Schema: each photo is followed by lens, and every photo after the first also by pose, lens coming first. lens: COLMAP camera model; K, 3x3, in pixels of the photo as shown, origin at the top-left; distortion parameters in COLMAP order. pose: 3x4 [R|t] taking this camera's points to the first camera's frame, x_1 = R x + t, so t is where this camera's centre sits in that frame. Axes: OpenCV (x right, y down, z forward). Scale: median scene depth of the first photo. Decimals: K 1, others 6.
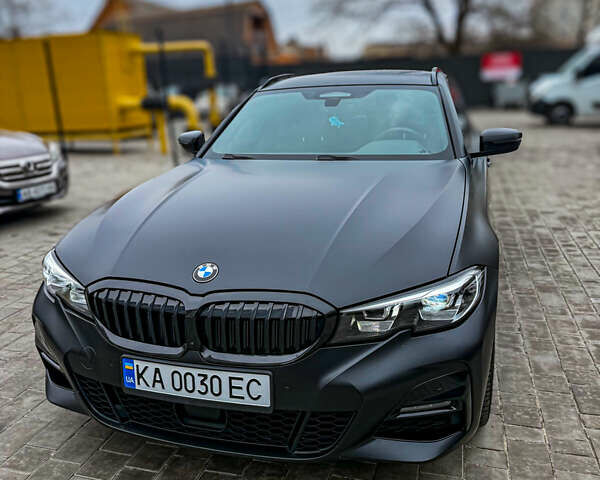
lens RADIAL K [[529.3, 0, 300.0], [0, 529.3, 240.0], [0, 0, 1]] dist [0.047503, -0.019643]
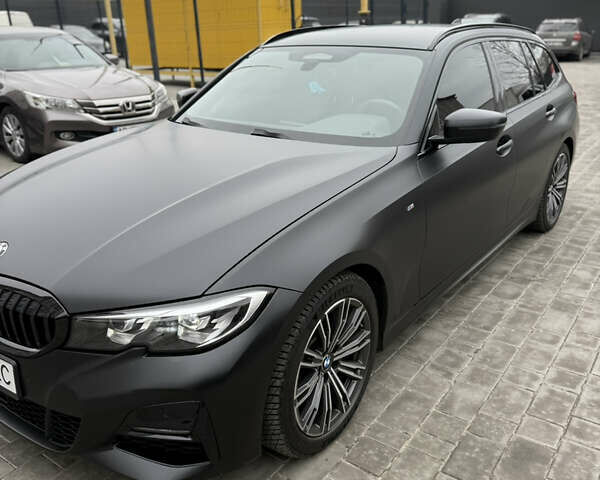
lens RADIAL K [[529.3, 0, 300.0], [0, 529.3, 240.0], [0, 0, 1]] dist [0.047503, -0.019643]
pose [[0.935656, 0.141079, -0.323487, 0.375172], [-0.101782, 0.985546, 0.135421, -0.087783], [0.337916, -0.093782, 0.936492, 0.120760]]
